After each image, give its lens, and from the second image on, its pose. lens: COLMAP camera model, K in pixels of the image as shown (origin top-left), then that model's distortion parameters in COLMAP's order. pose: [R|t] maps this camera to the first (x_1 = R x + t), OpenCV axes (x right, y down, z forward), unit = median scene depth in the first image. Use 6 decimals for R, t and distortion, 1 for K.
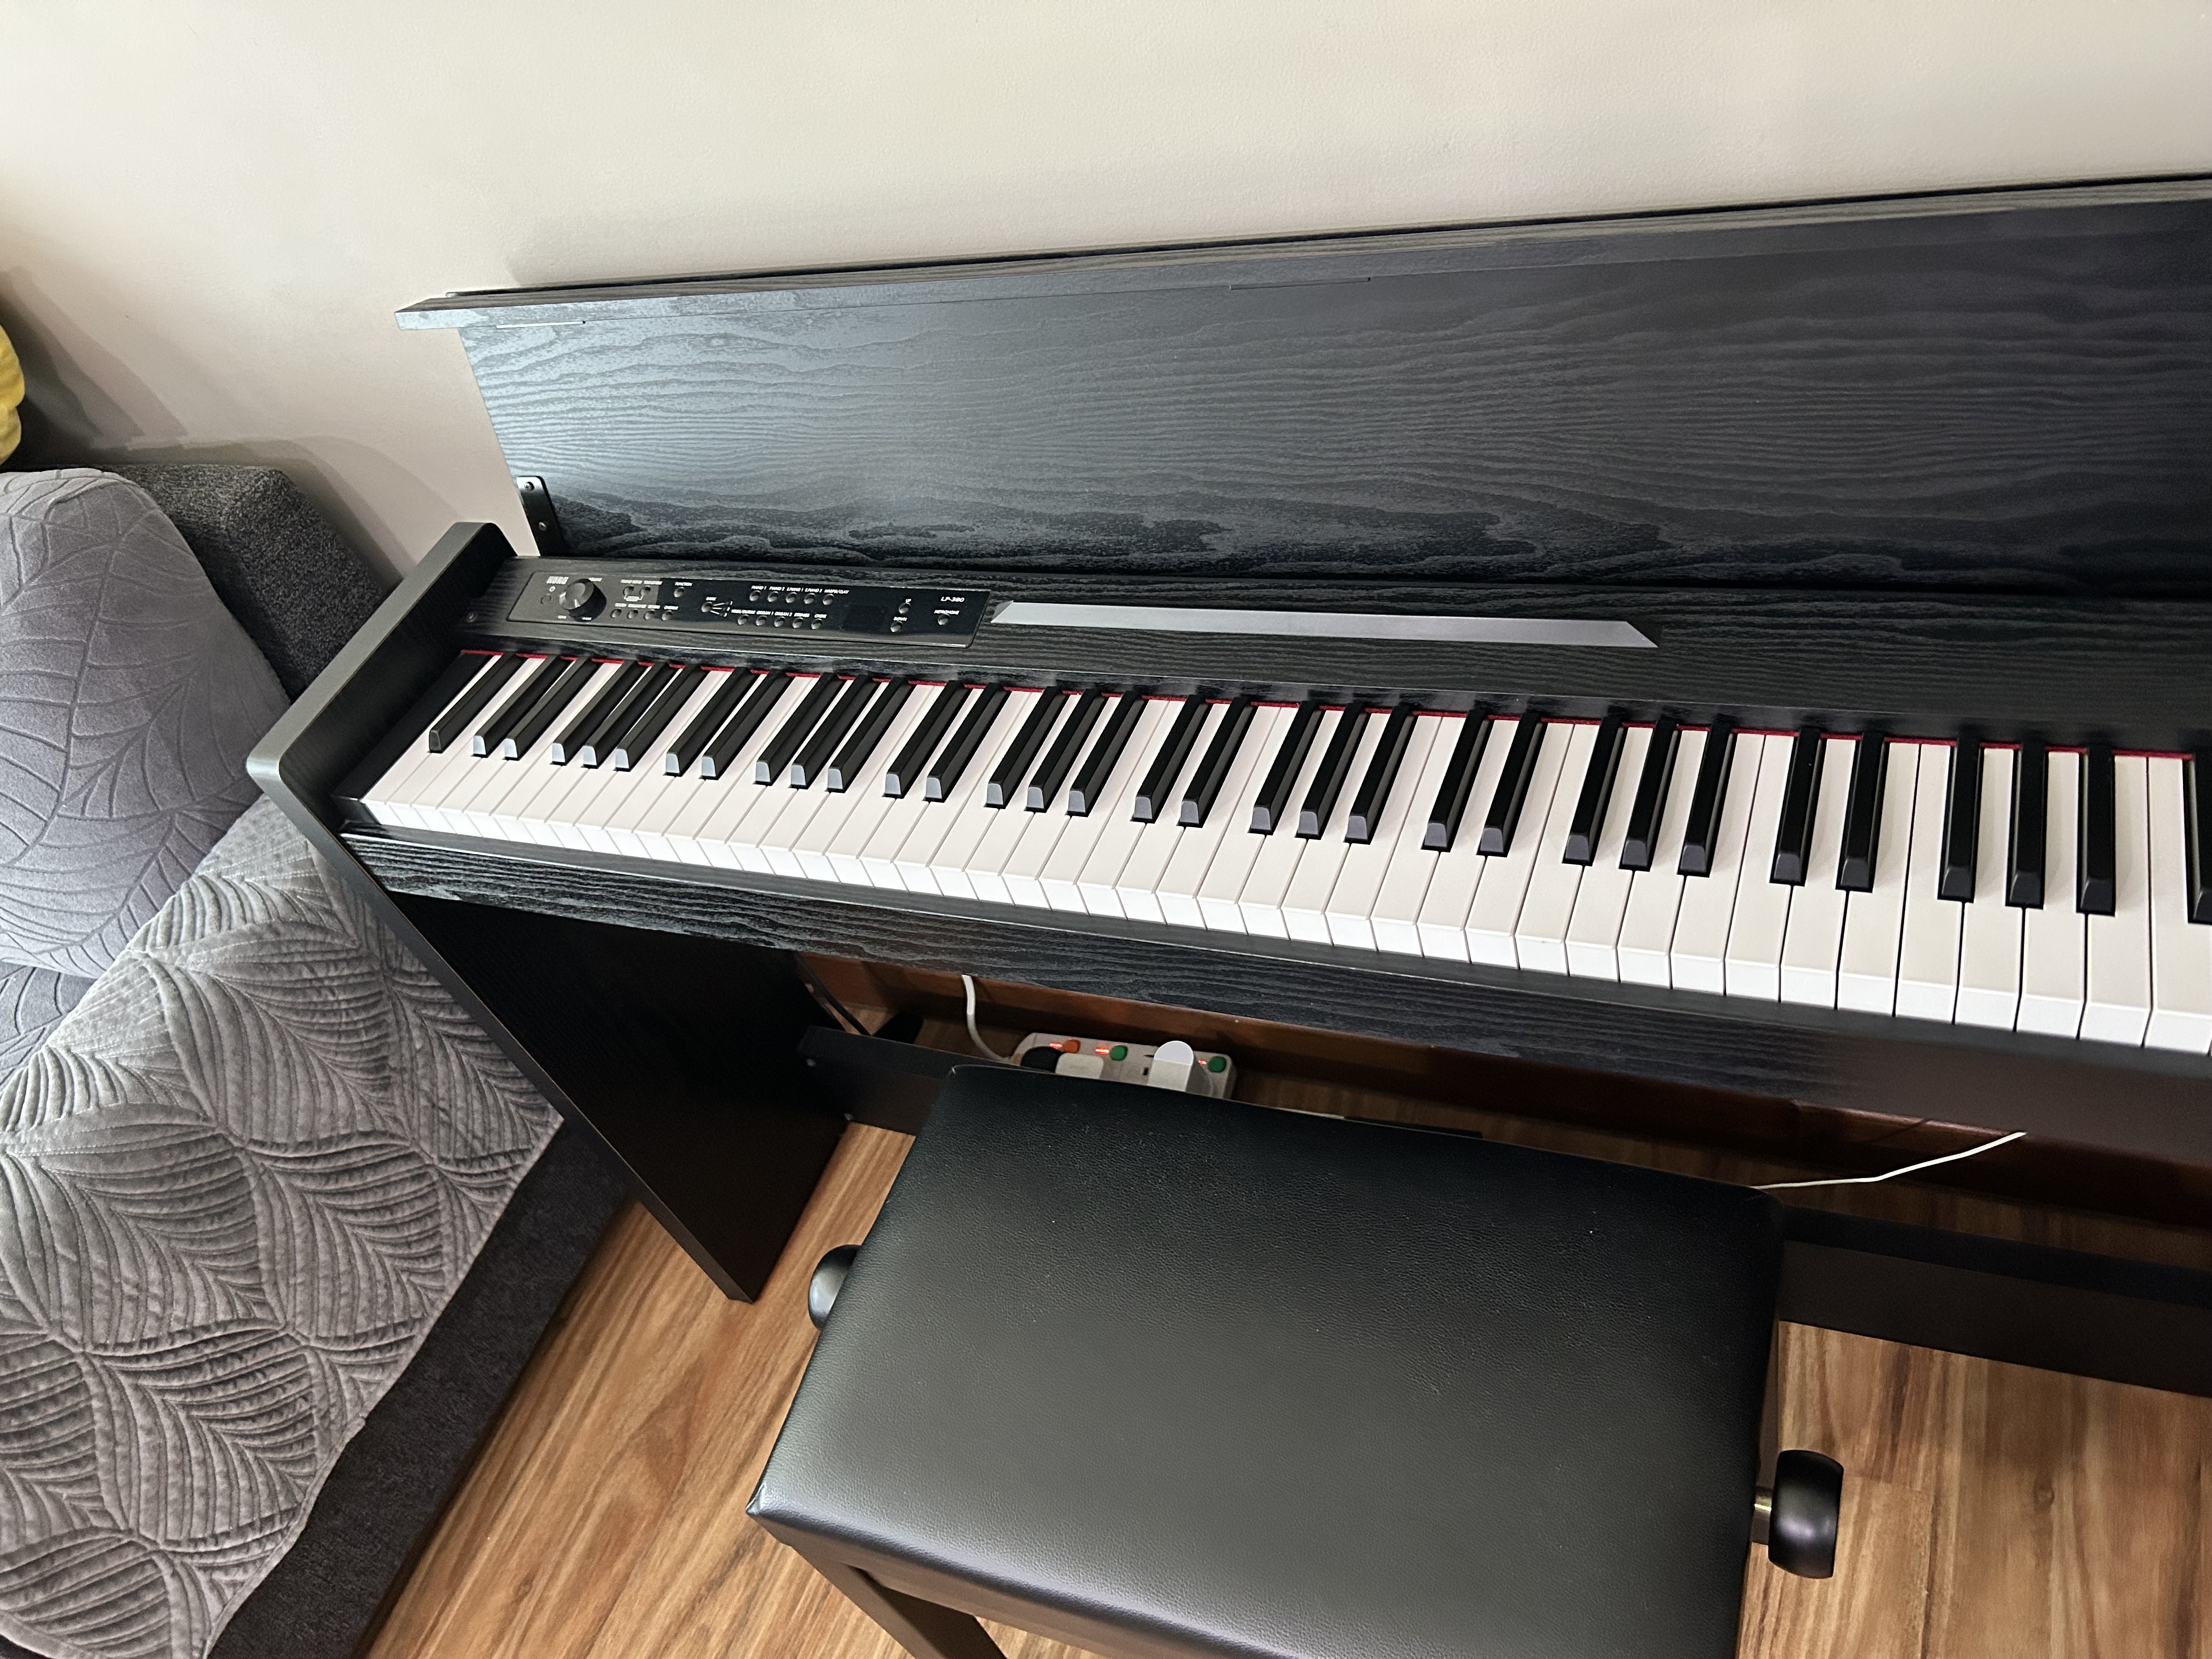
lens RADIAL K [[1663.6, 0, 1106.0], [0, 1663.6, 829.5], [0, 0, 1]] dist [0.062313, -0.108658]
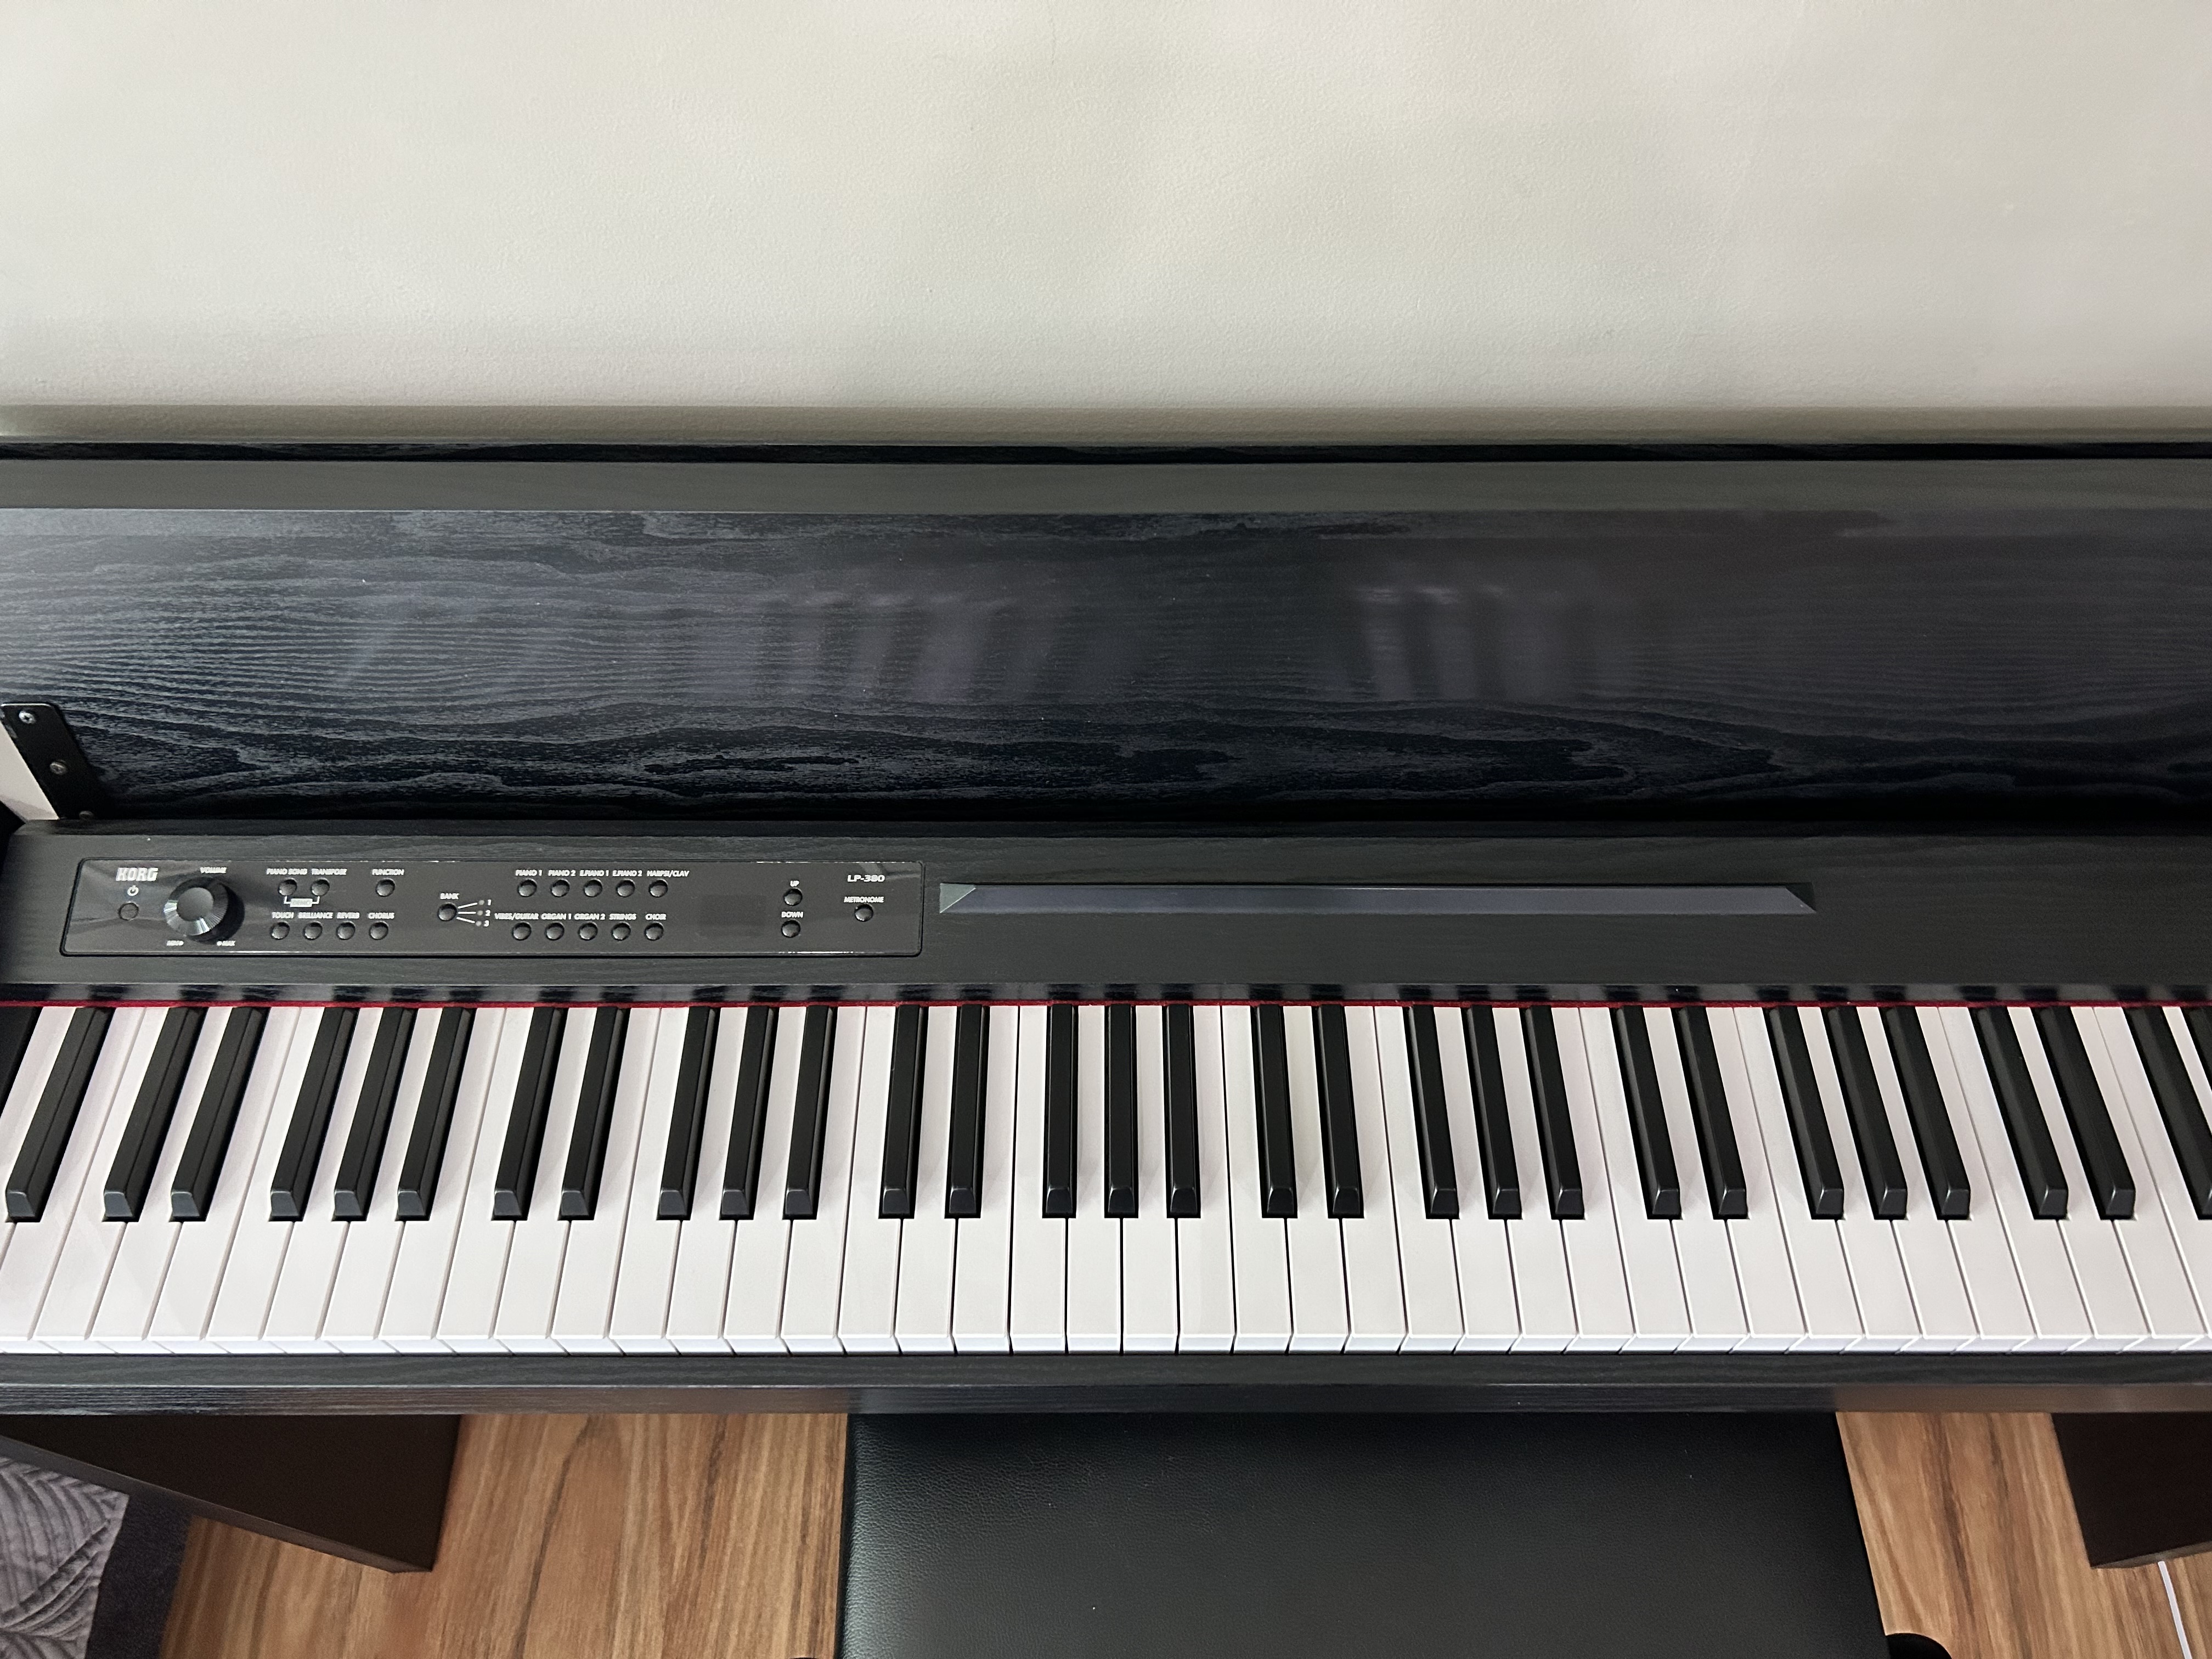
lens RADIAL K [[1642.7, 0, 1106.0], [0, 1642.7, 829.5], [0, 0, 1]] dist [0.057003, -0.068534]
pose [[0.894664, -0.171449, 0.412530, -0.252522], [0.091943, 0.974322, 0.205532, -0.258012], [-0.437175, -0.145953, 0.887455, 0.280998]]
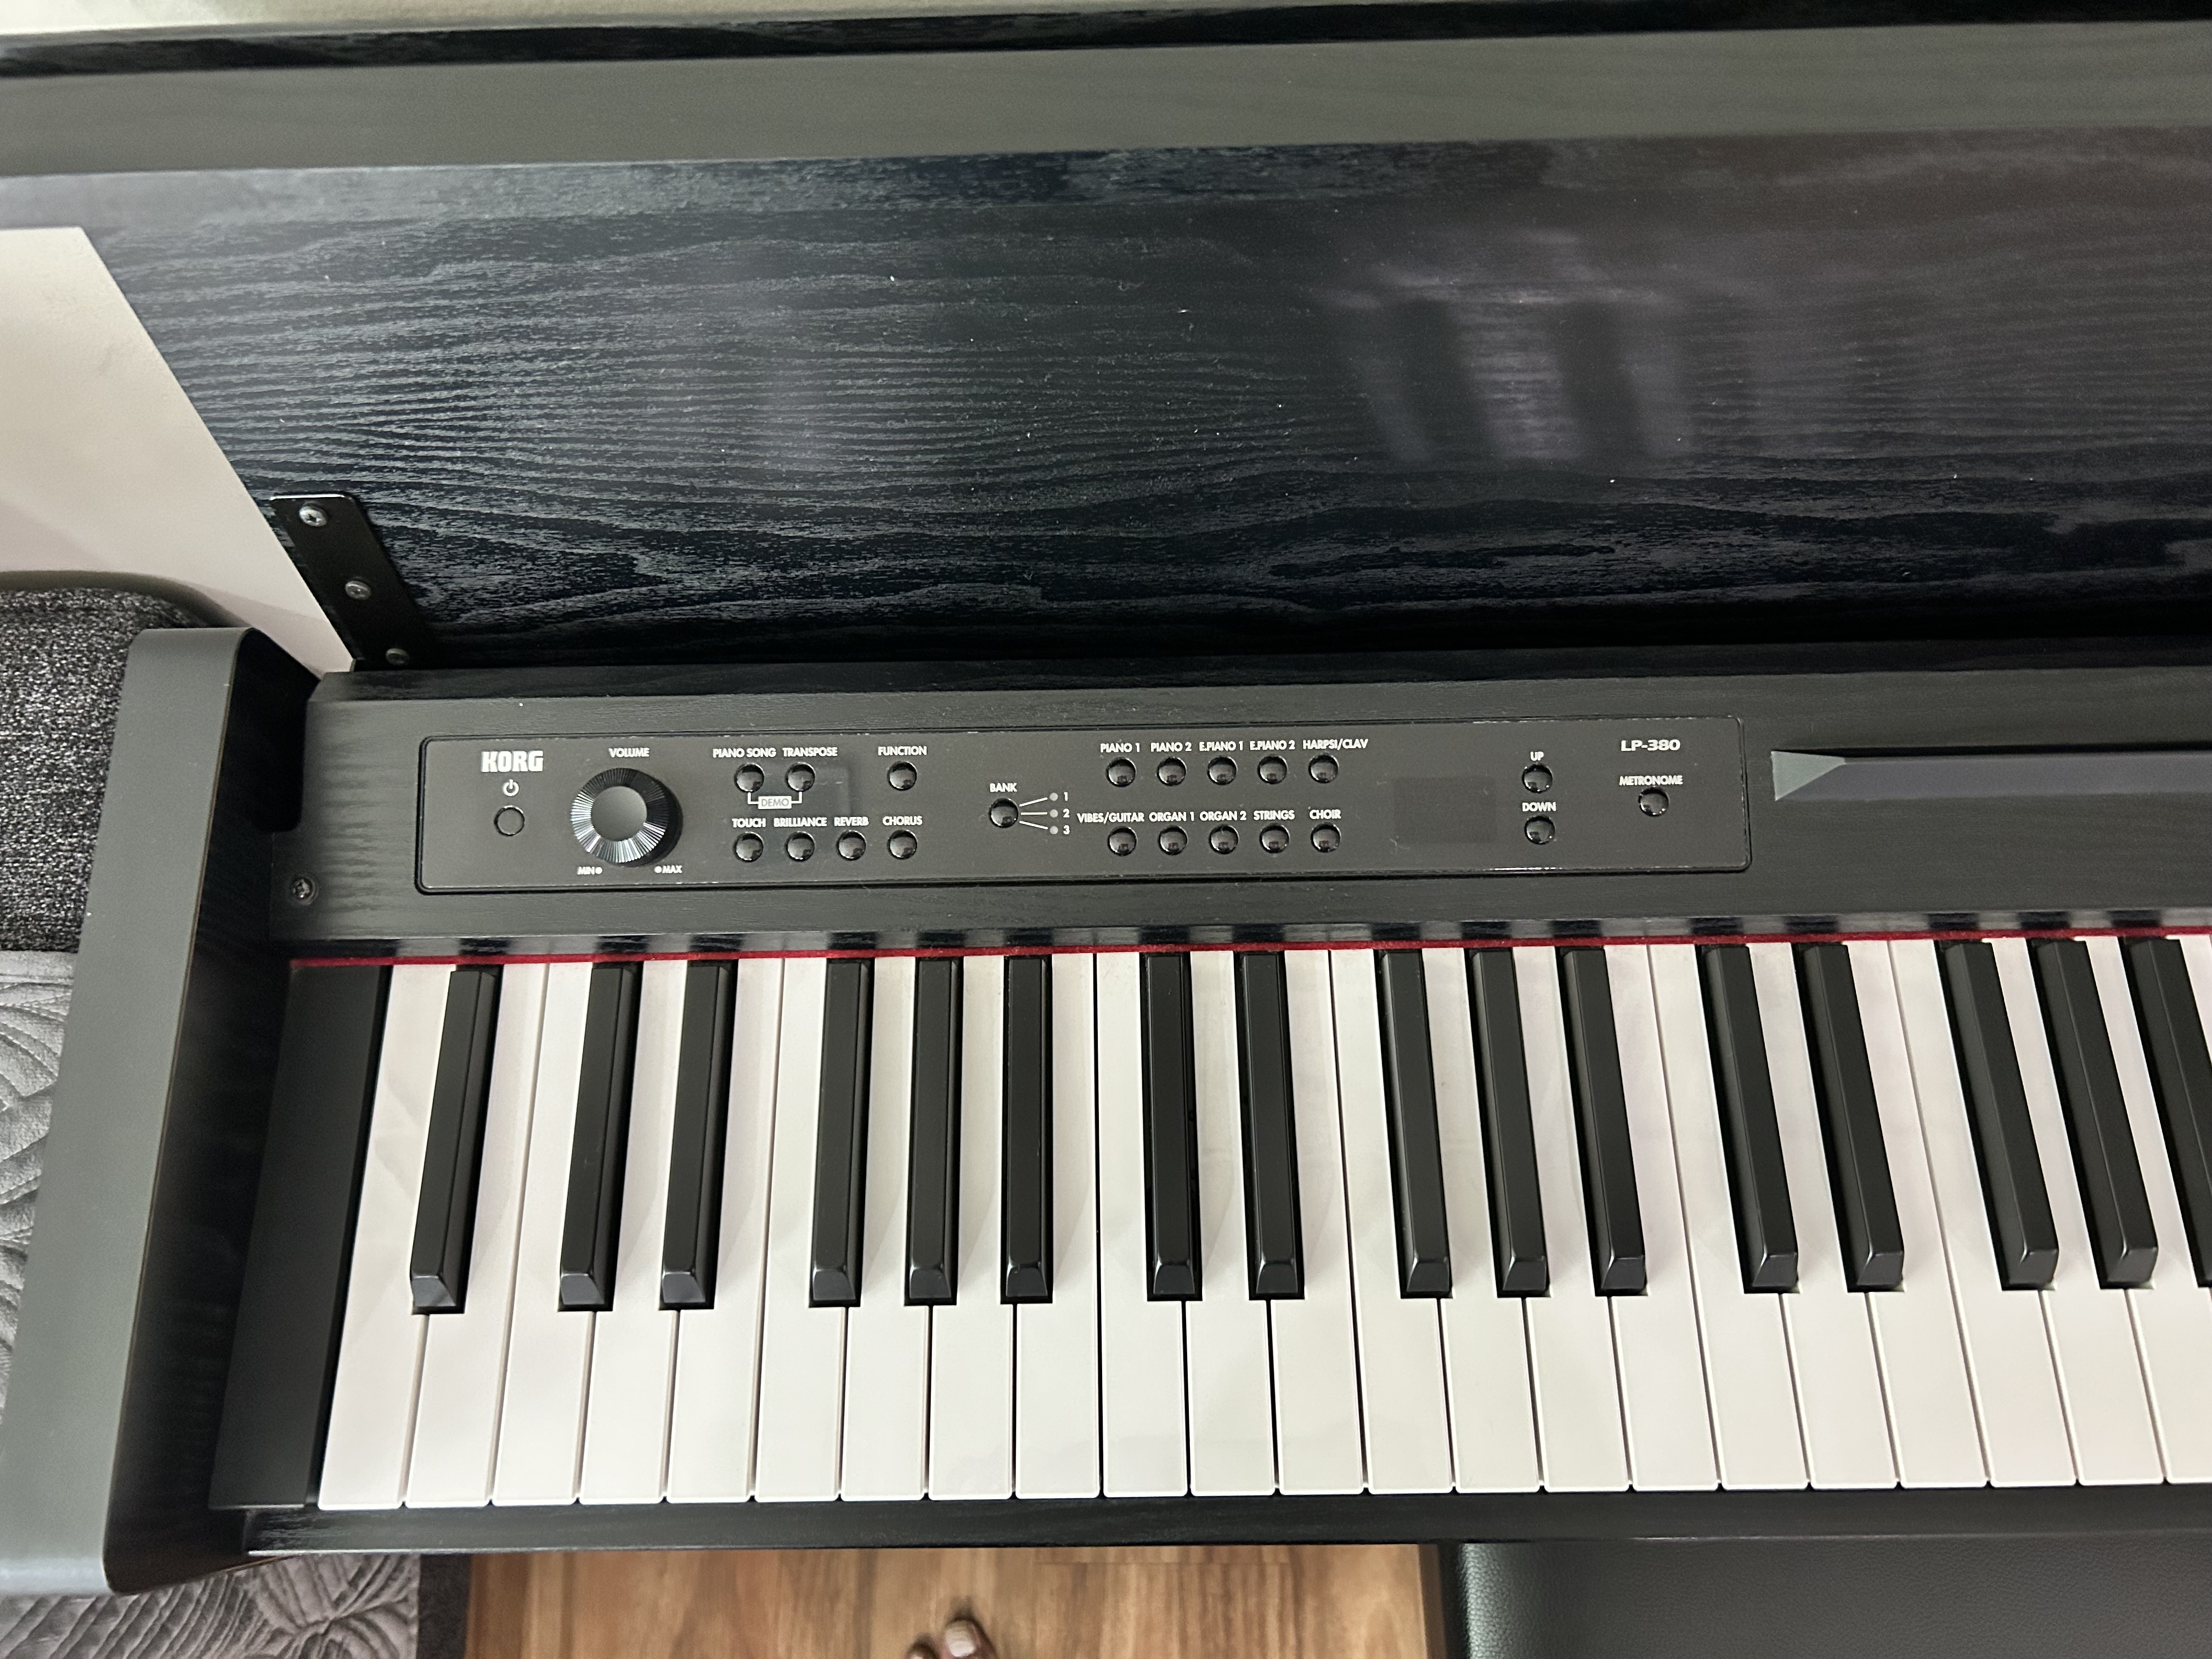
lens RADIAL K [[1663.6, 0, 1106.0], [0, 1663.6, 829.5], [0, 0, 1]] dist [0.062313, -0.108658]
pose [[0.894105, -0.274730, 0.353695, -0.343171], [0.116998, 0.905606, 0.407662, -0.279966], [-0.432305, -0.323111, 0.841850, 0.584077]]
